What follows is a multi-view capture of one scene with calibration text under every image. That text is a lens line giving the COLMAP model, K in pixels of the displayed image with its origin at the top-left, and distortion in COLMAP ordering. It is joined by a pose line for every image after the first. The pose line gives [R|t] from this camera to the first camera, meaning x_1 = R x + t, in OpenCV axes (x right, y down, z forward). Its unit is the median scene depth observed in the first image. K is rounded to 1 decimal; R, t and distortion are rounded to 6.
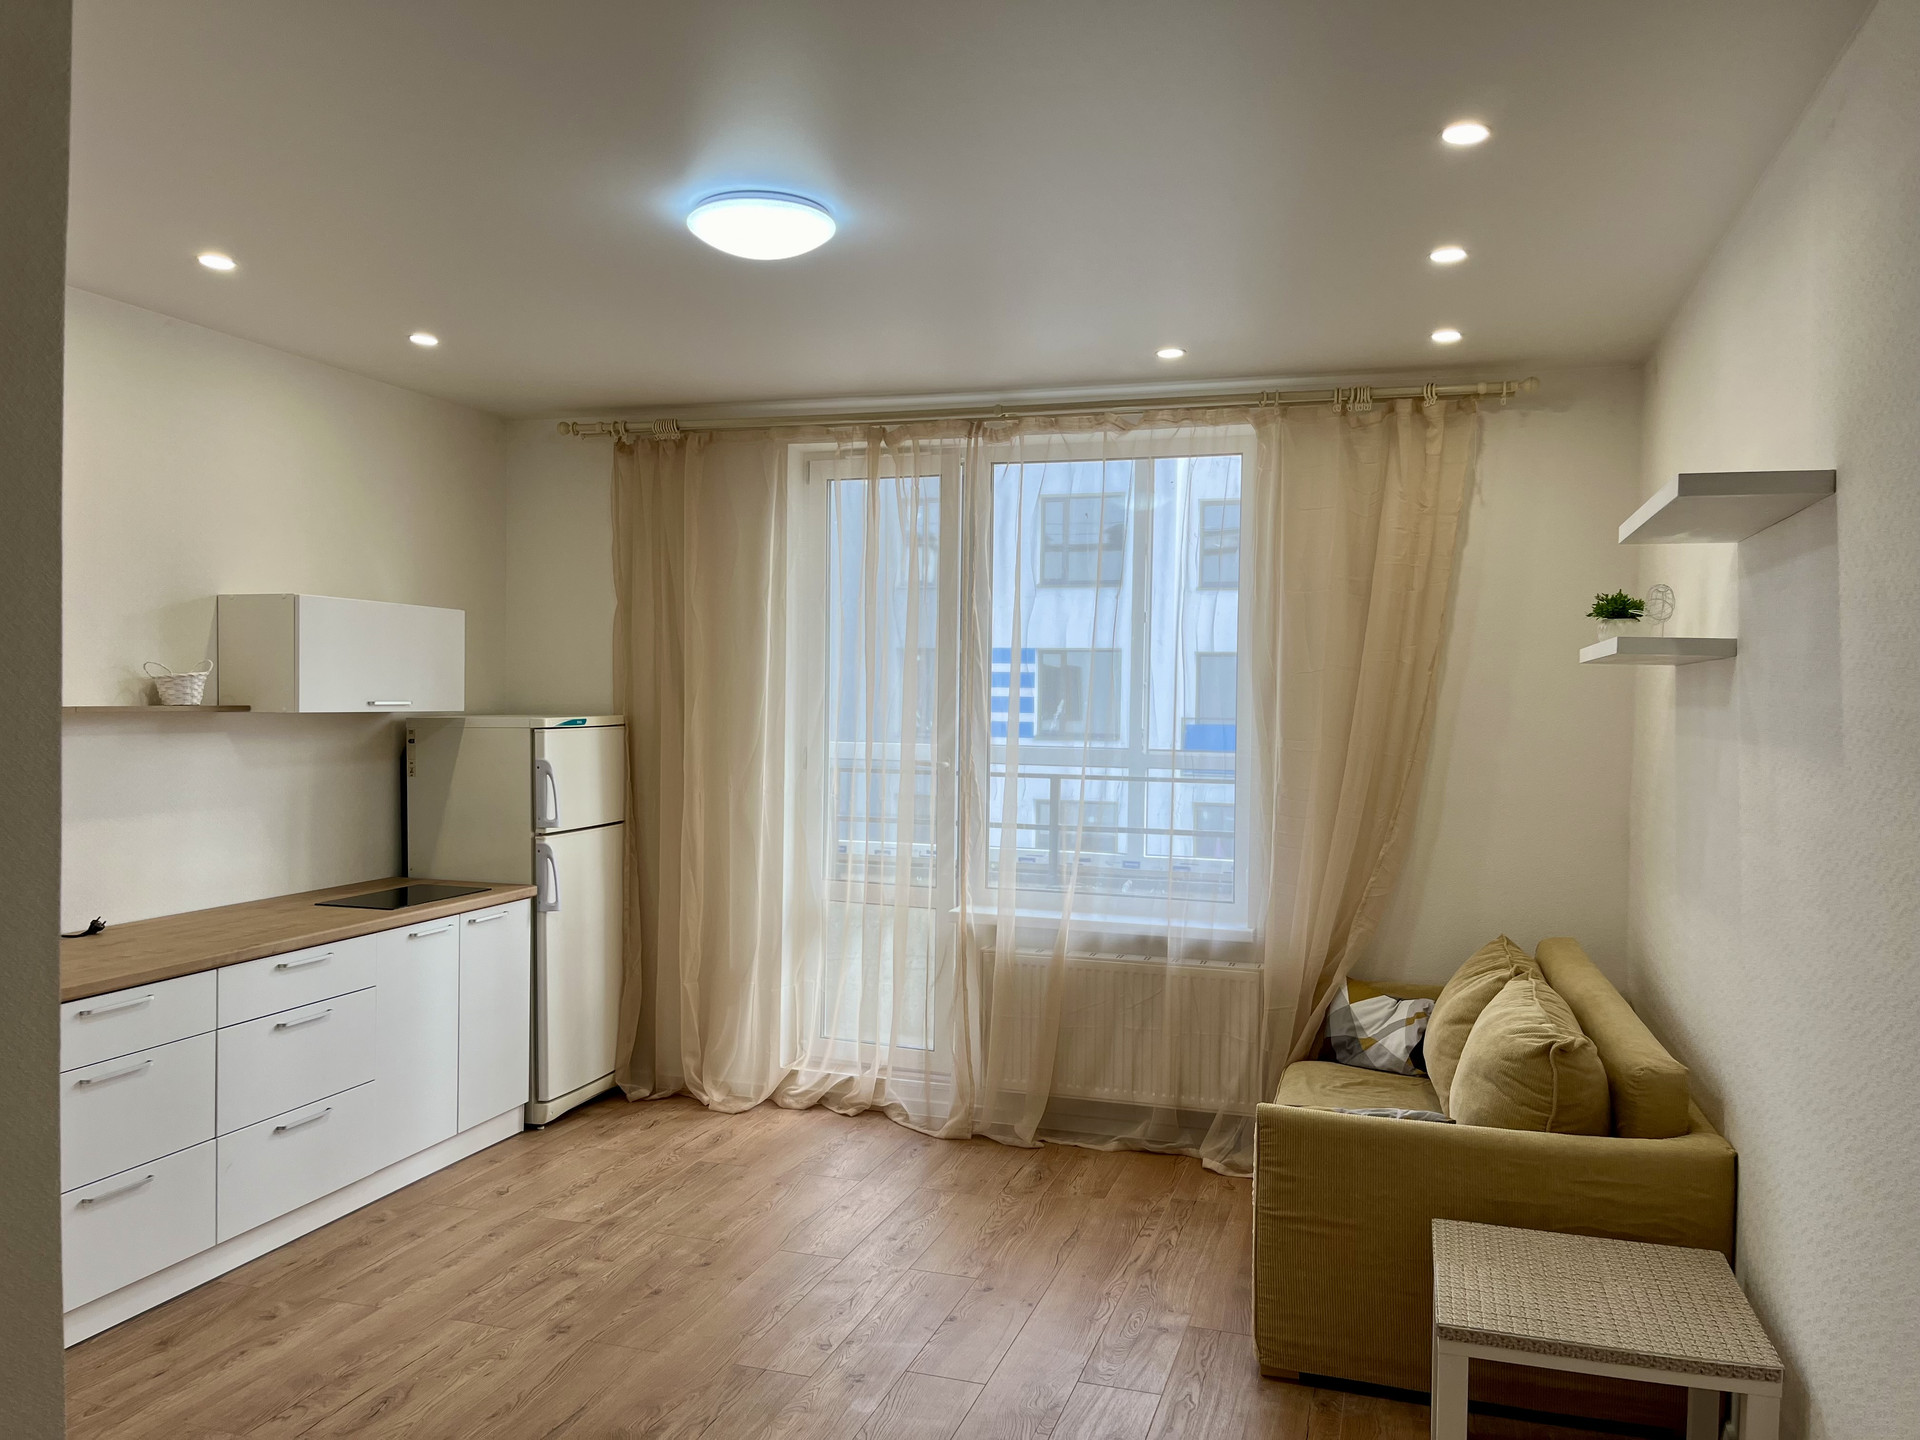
lens RADIAL K [[1470.8, 0, 960.0], [0, 1470.8, 720.0], [0, 0, 1]] dist [0.030170, 0.002344]
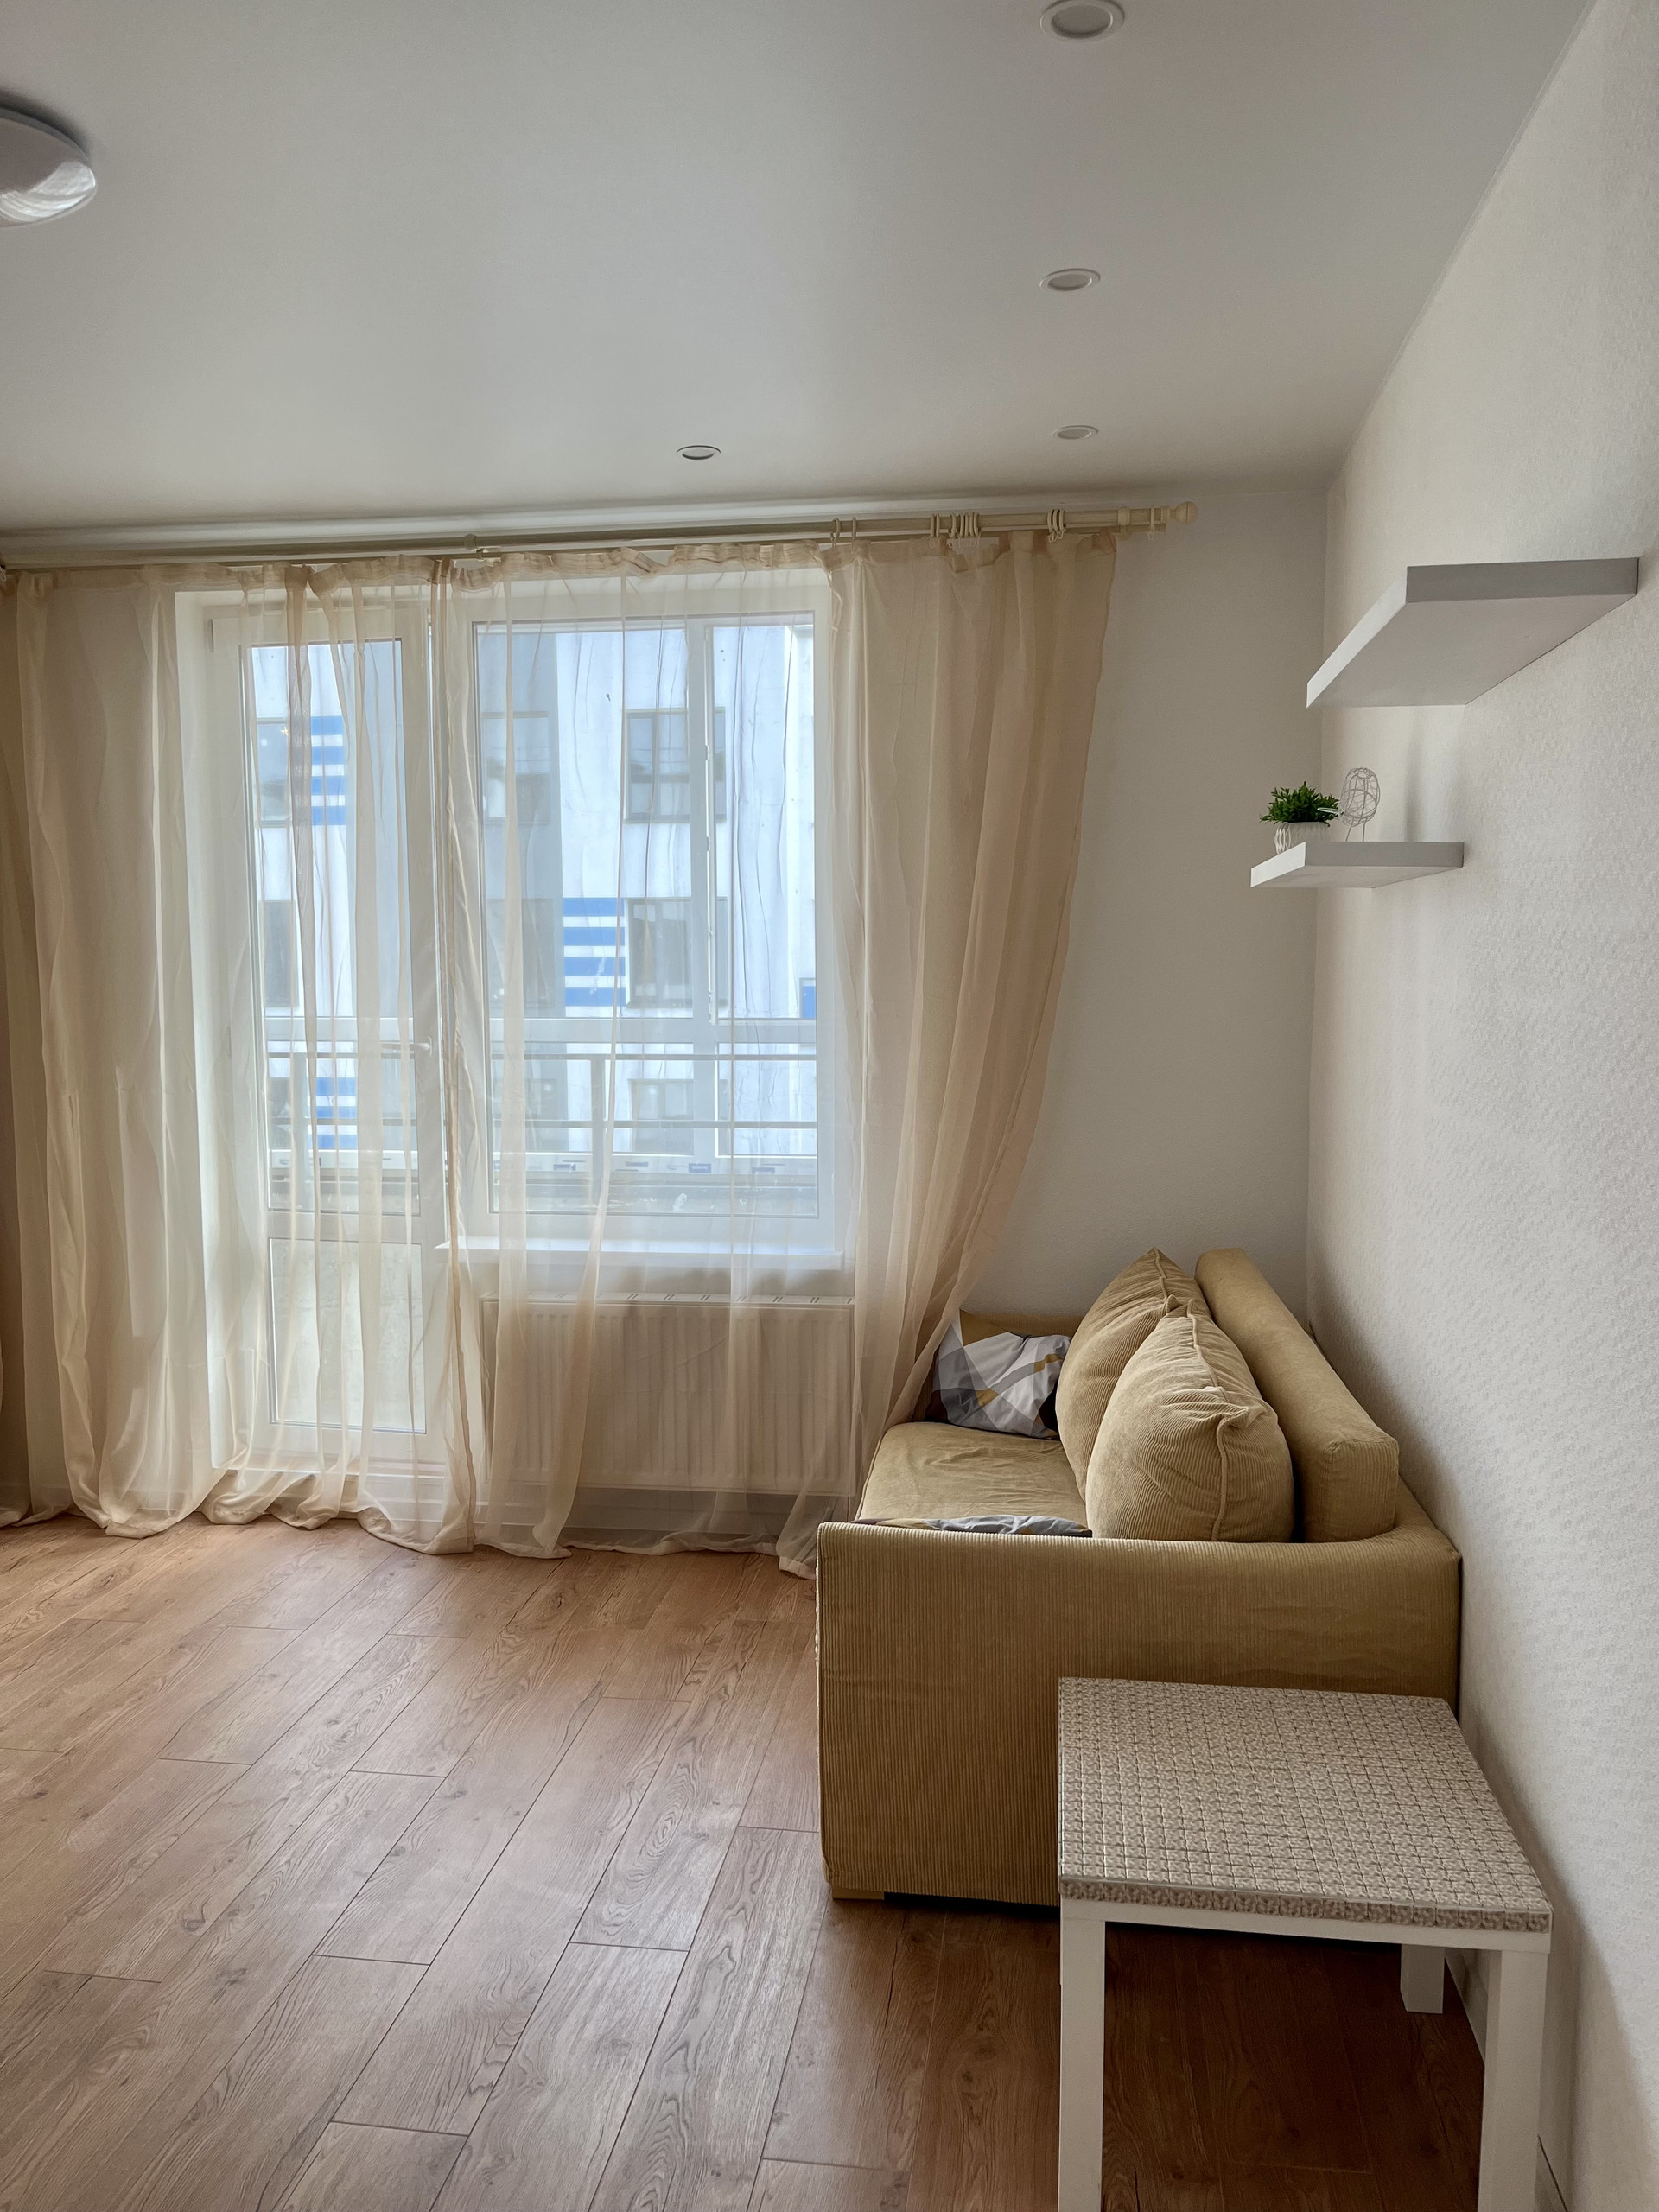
lens RADIAL K [[1682.8, 0, 829.5], [0, 1682.8, 1106.0], [0, 0, 1]] dist [0.082056, -0.109269]
pose [[0.986829, -0.033953, 0.158164, 0.060871], [0.022380, 0.996978, 0.074384, 0.002177], [-0.160212, -0.069865, 0.984607, 0.158869]]
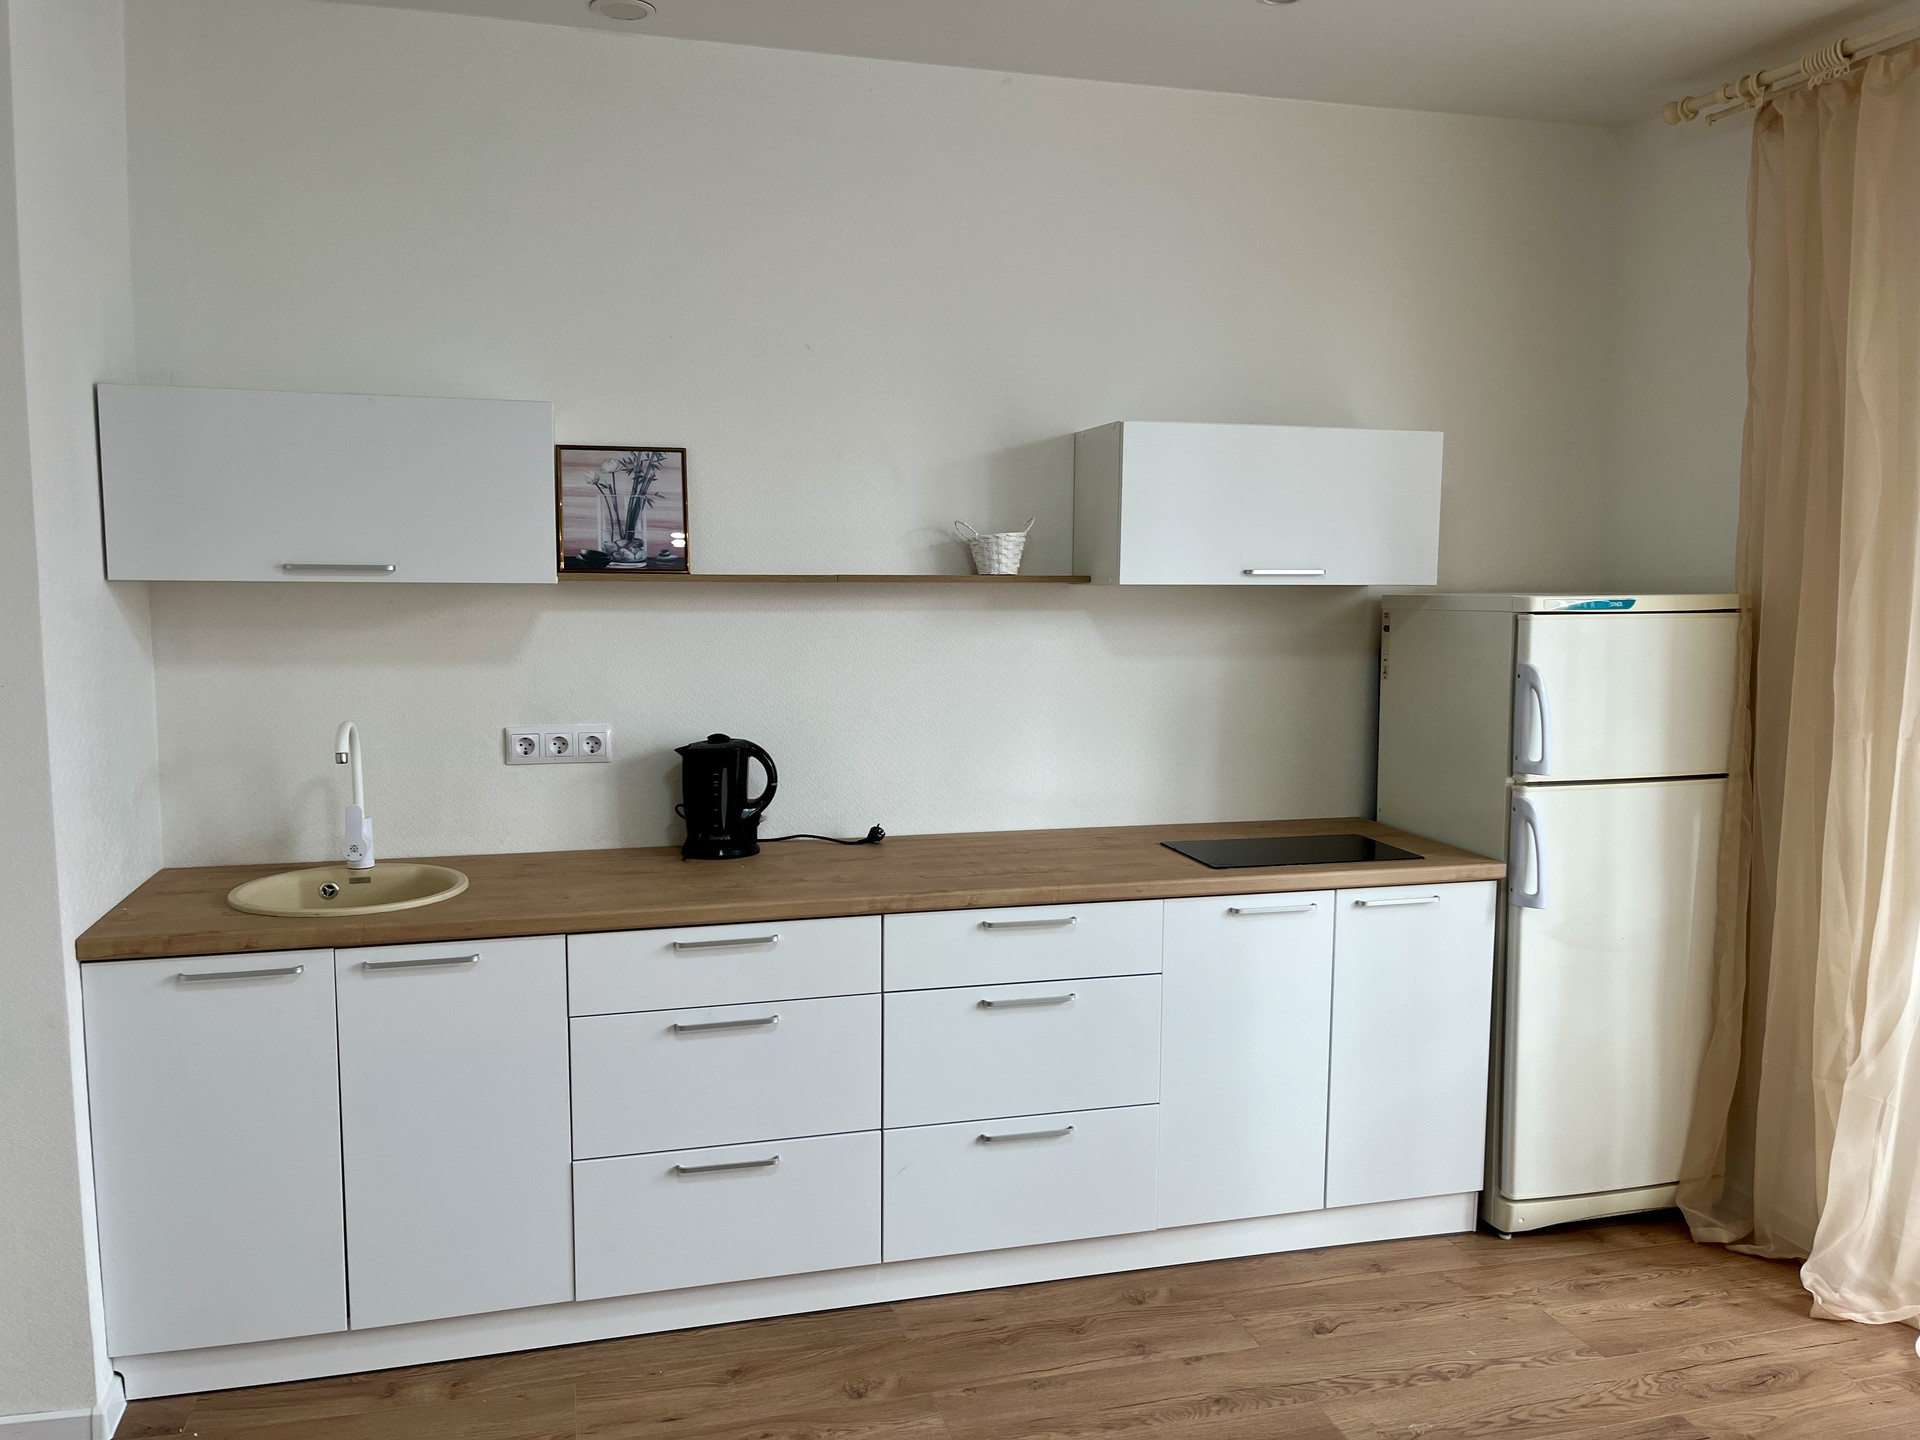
lens RADIAL K [[1460.7, 0, 960.0], [0, 1460.7, 720.0], [0, 0, 1]] dist [0.082056, -0.109269]
pose [[0.537294, 0.080022, -0.839590, 0.120844], [-0.014437, 0.996215, 0.085712, 0.000655], [0.843272, -0.033931, 0.536416, 0.500751]]
